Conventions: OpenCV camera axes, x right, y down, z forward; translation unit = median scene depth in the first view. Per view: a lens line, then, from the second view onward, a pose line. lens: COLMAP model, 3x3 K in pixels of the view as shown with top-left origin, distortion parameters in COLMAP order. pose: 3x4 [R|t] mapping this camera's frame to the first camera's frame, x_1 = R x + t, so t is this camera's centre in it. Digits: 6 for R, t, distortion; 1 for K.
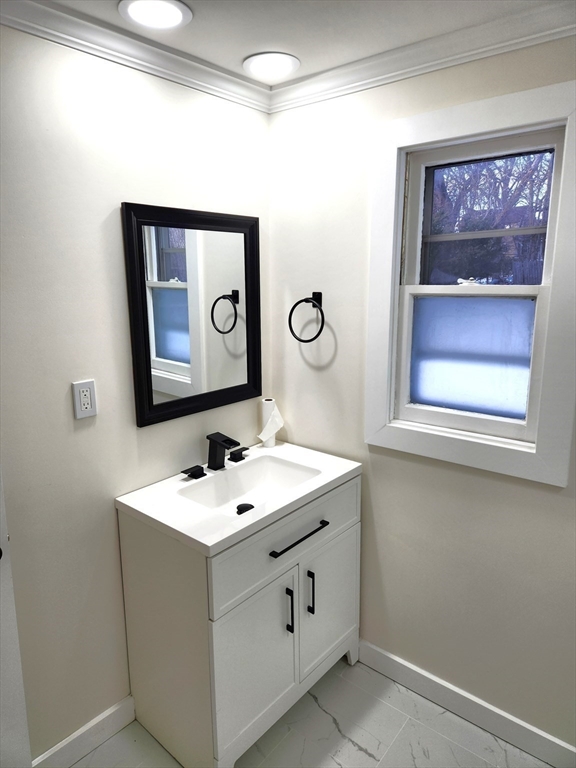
lens RADIAL K [[509.5, 0, 288.1], [0, 509.5, 385.5], [0, 0, 1]] dist [0.004892, 0.001178]
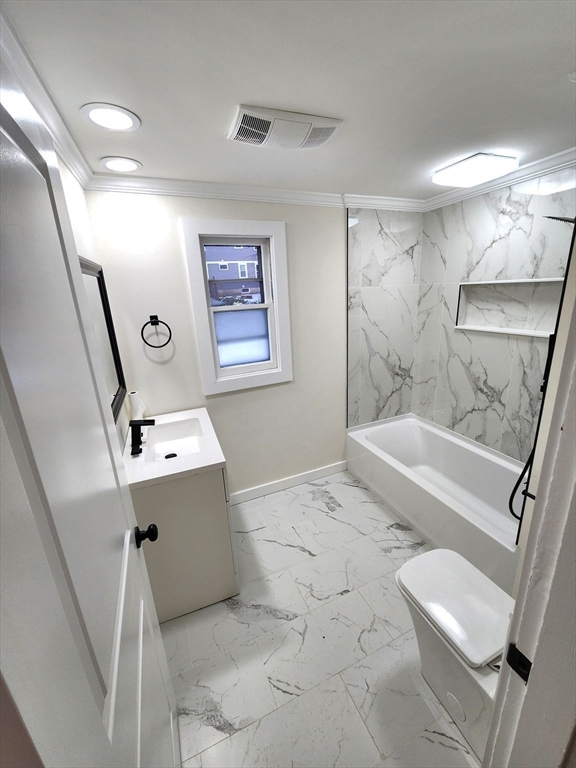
lens RADIAL K [[312.3, 0, 289.8], [0, 312.3, 382.3], [0, 0, 1]] dist [0.000161, 0.000009]
pose [[0.448370, -0.263593, 0.854098, -0.676298], [0.233741, 0.956856, 0.172601, -0.056300], [-0.862746, 0.122248, 0.490638, 0.187783]]
